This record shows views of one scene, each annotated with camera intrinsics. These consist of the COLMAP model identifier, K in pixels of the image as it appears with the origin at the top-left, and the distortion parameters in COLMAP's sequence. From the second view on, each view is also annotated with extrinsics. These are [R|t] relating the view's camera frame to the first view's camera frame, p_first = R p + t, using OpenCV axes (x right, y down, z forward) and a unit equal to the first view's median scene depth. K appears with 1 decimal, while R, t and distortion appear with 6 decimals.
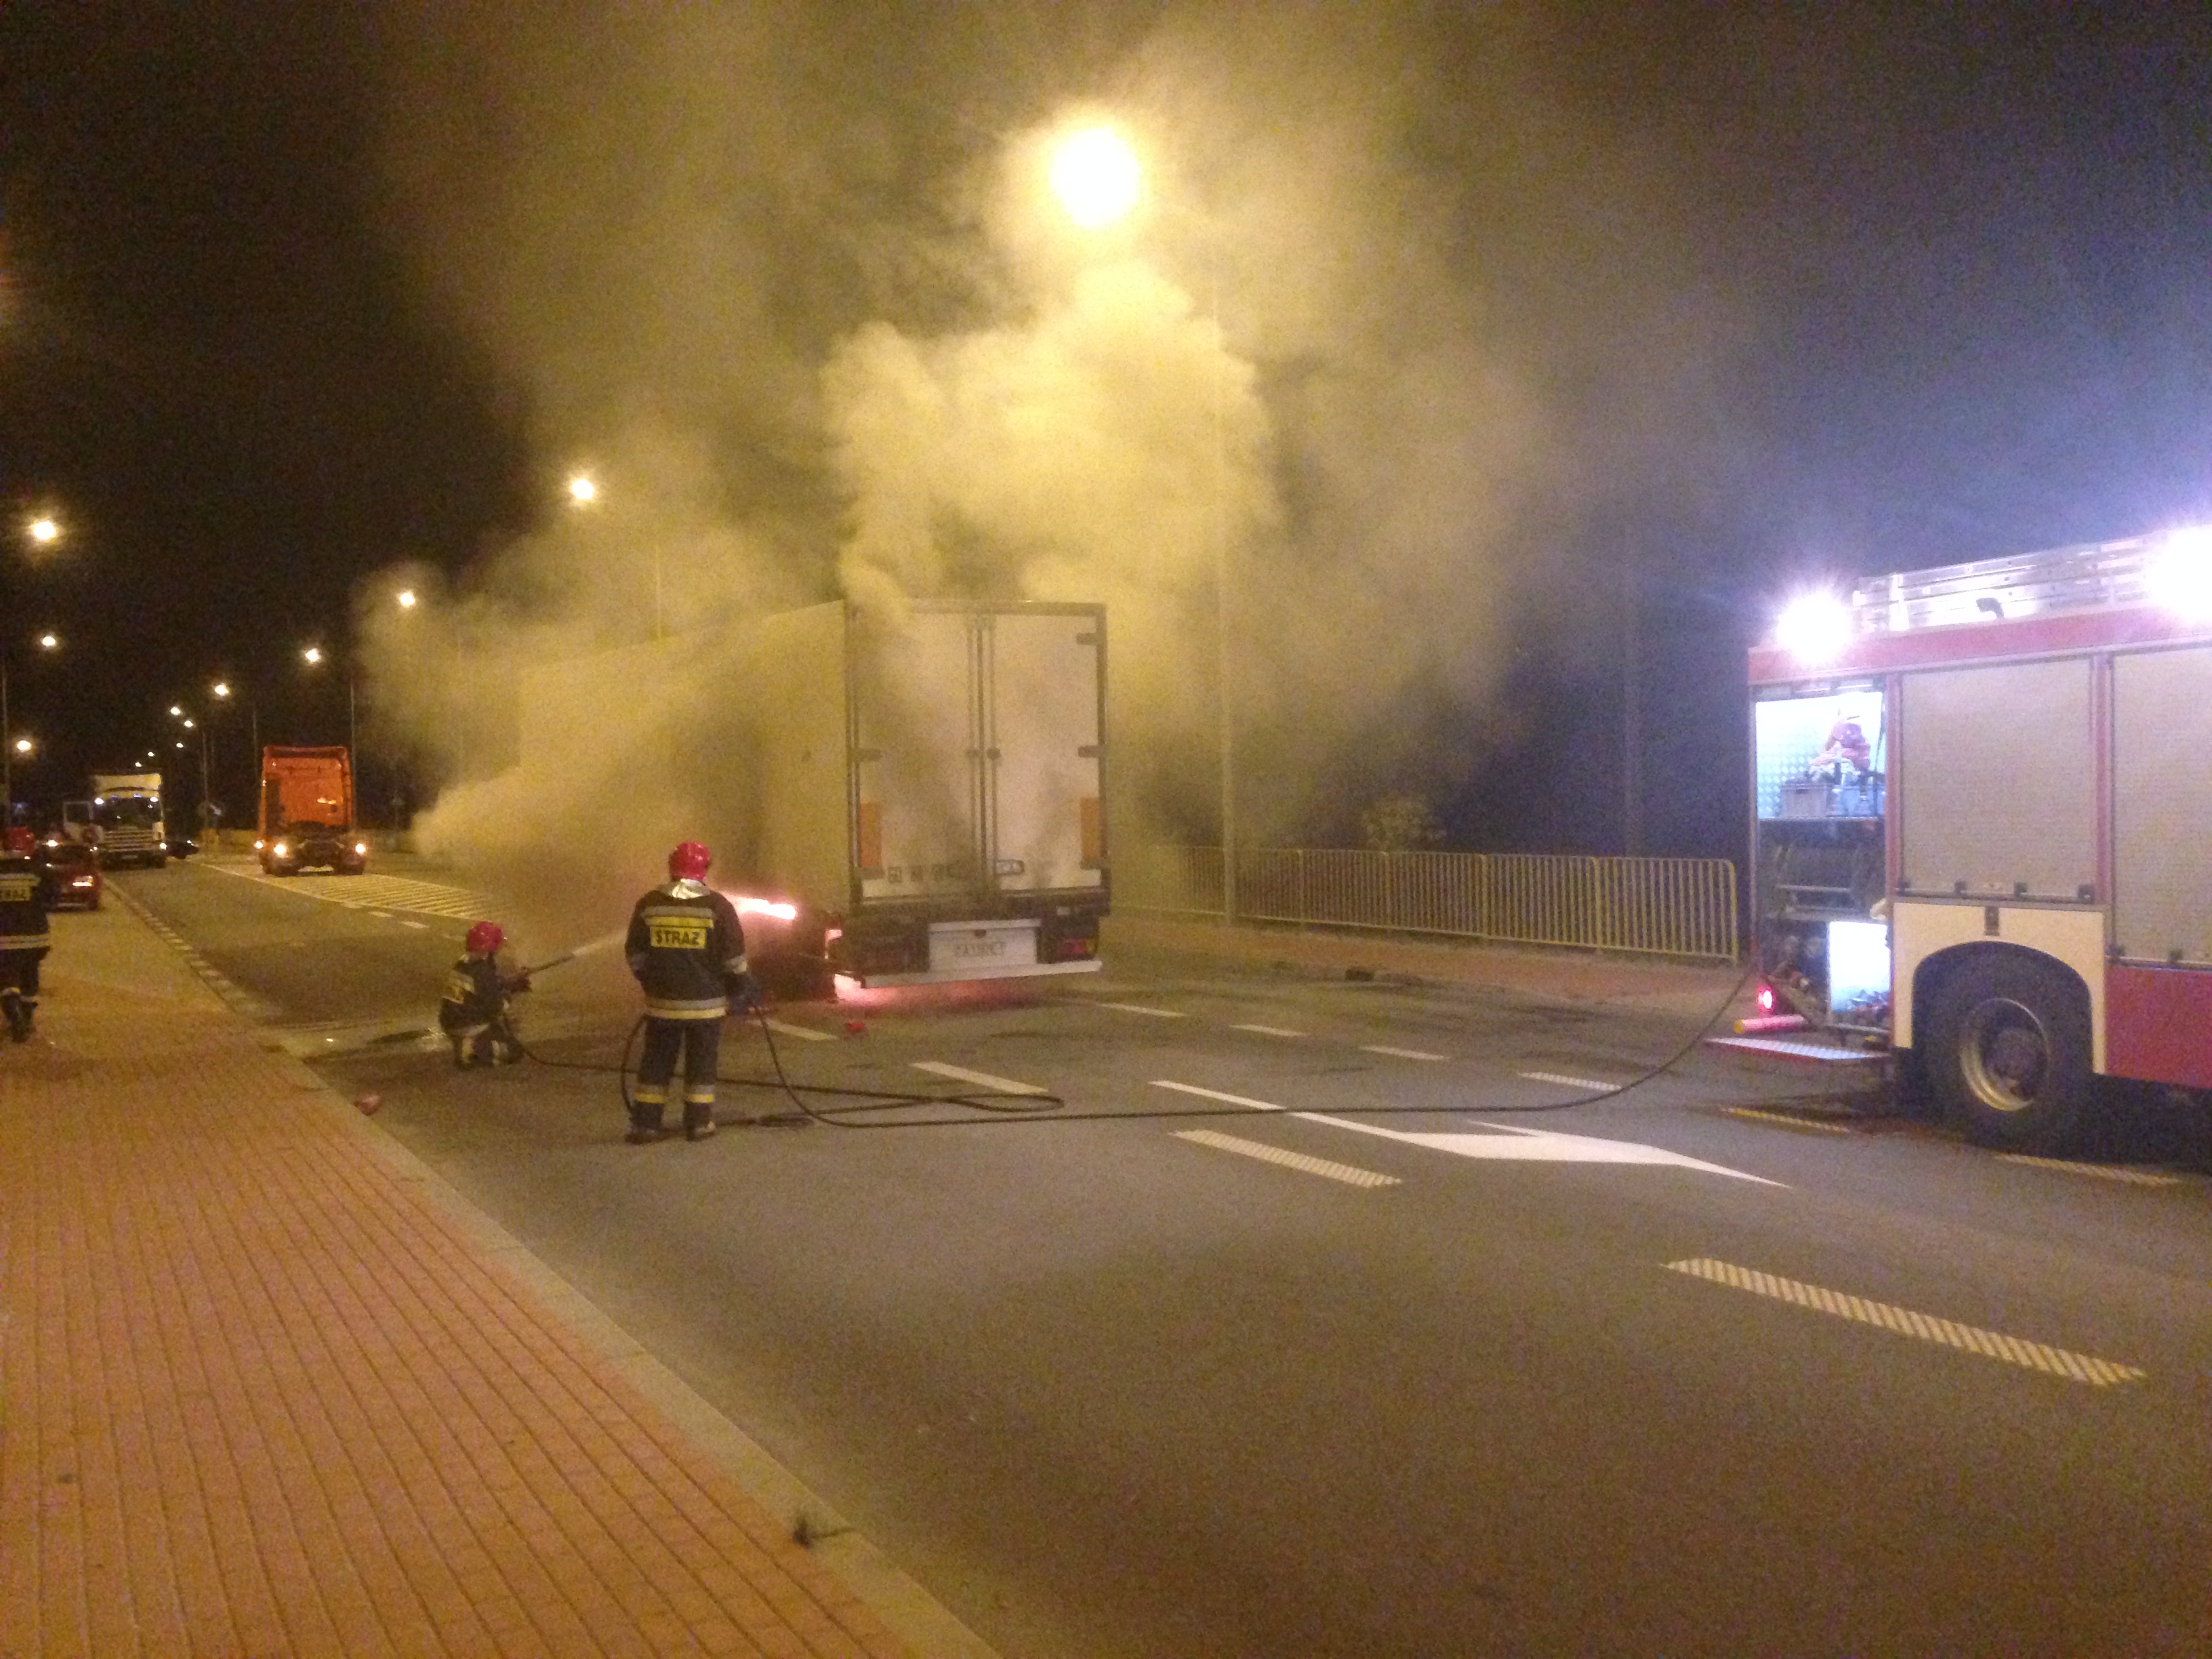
lens RADIAL K [[2047.8, 0, 1101.5], [0, 2047.8, 858.9], [0, 0, 1]] dist [0.051866, 0.000000]
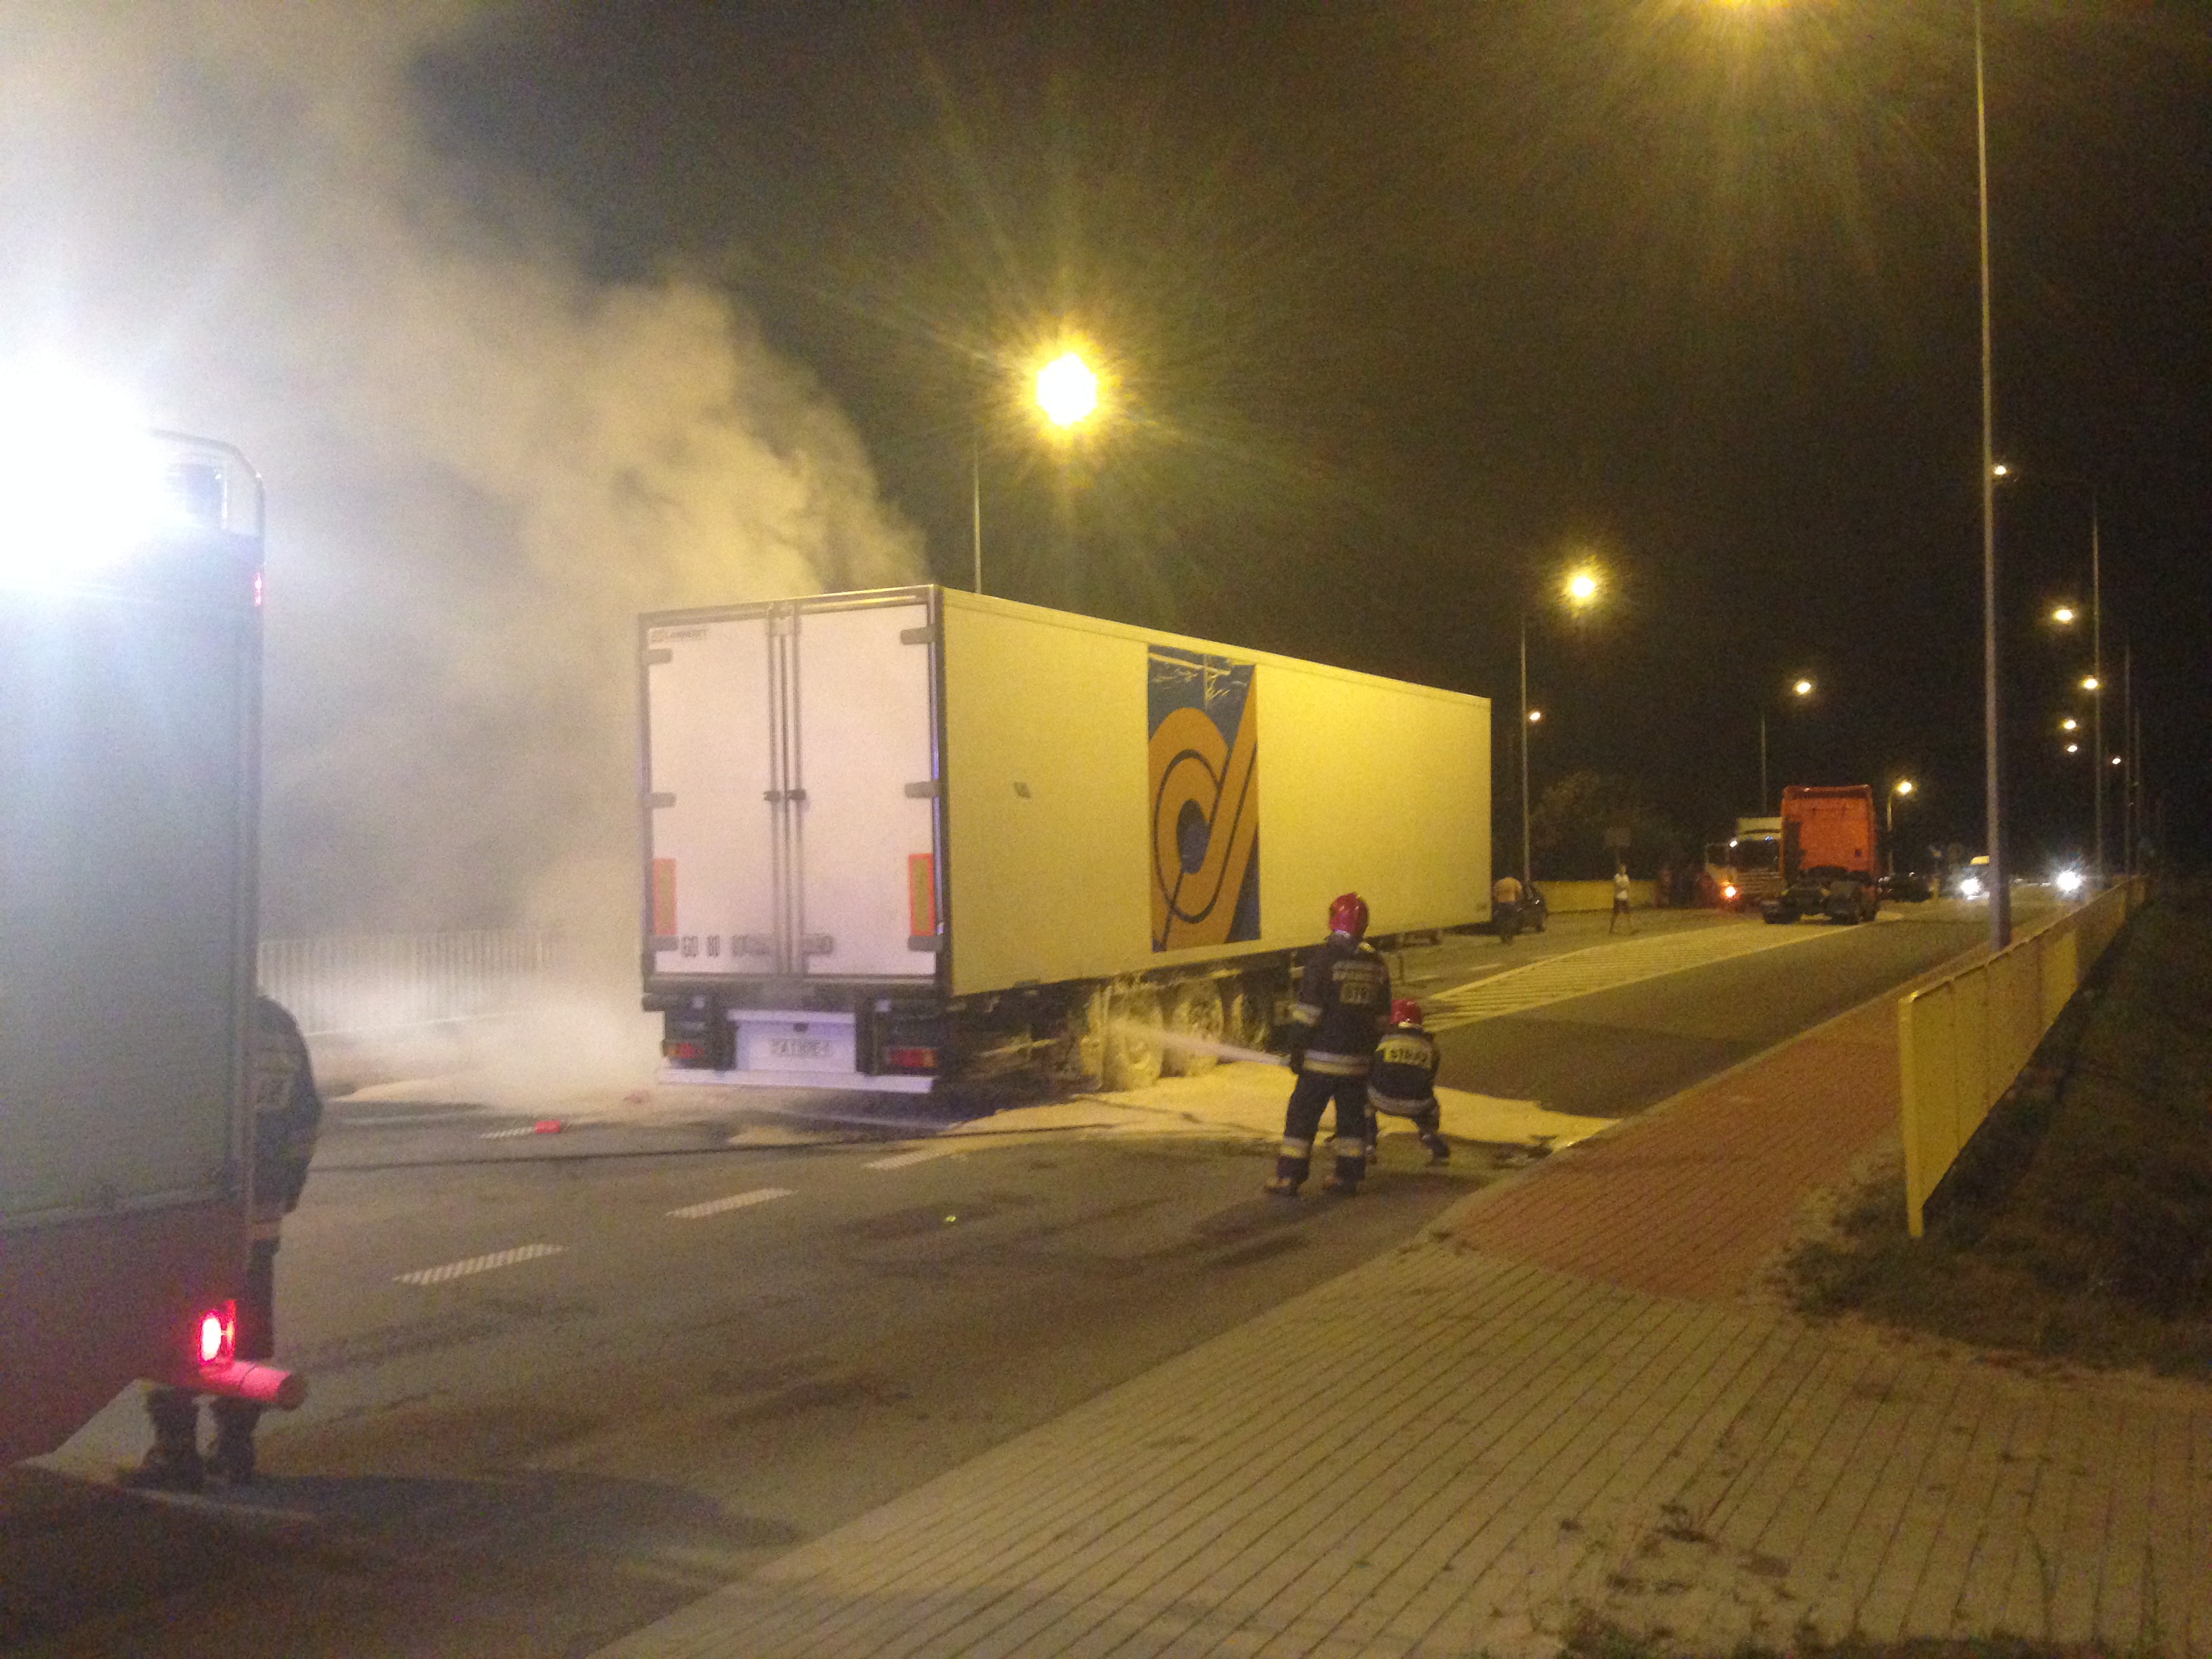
lens RADIAL K [[2047.8, 0, 1107.9], [0, 2047.8, 837.0], [0, 0, 1]] dist [0.051866, 0.000000]
pose [[0.563385, 0.000786, -0.826194, 0.647960], [-0.024978, 0.999559, -0.016082, -0.026076], [0.825817, 0.029697, 0.563156, 0.657284]]
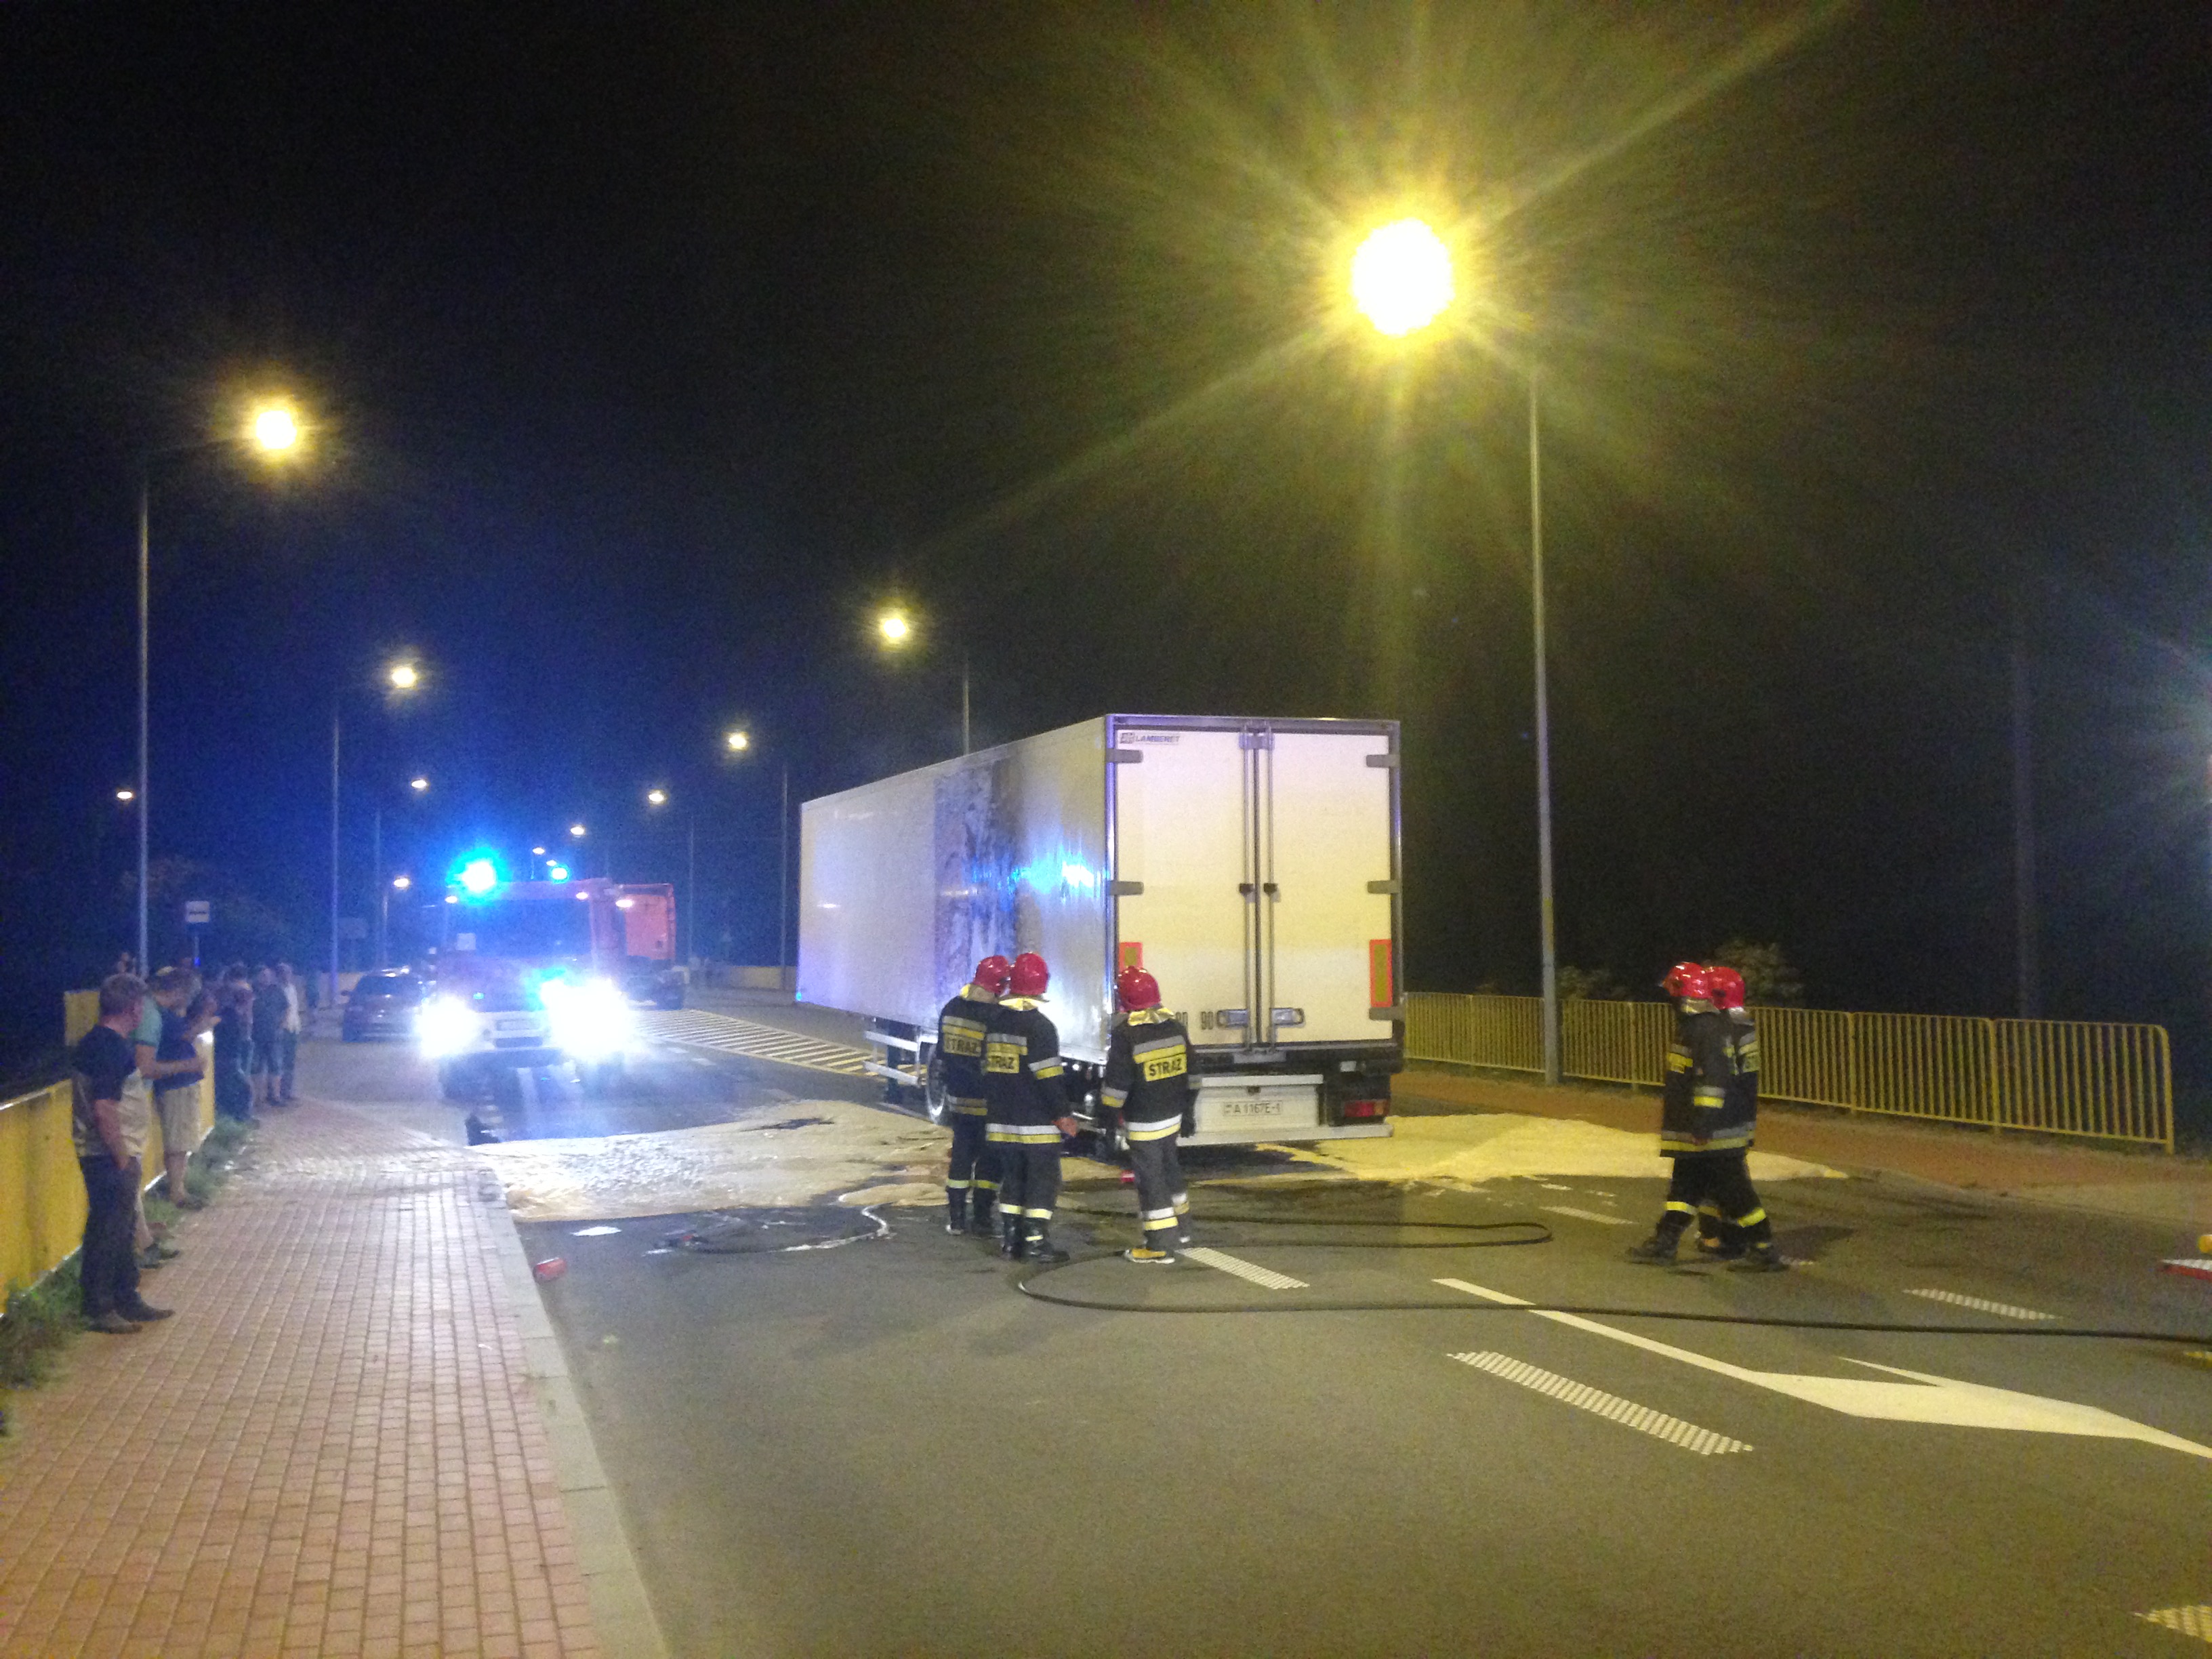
lens RADIAL K [[2047.8, 0, 1093.9], [0, 2047.8, 848.7], [0, 0, 1]] dist [0.051866, 0.000000]
pose [[0.986375, 0.005618, -0.164418, 0.018078], [-0.018035, 0.997086, -0.074126, -0.000847], [0.163523, 0.076081, 0.983602, 0.107366]]
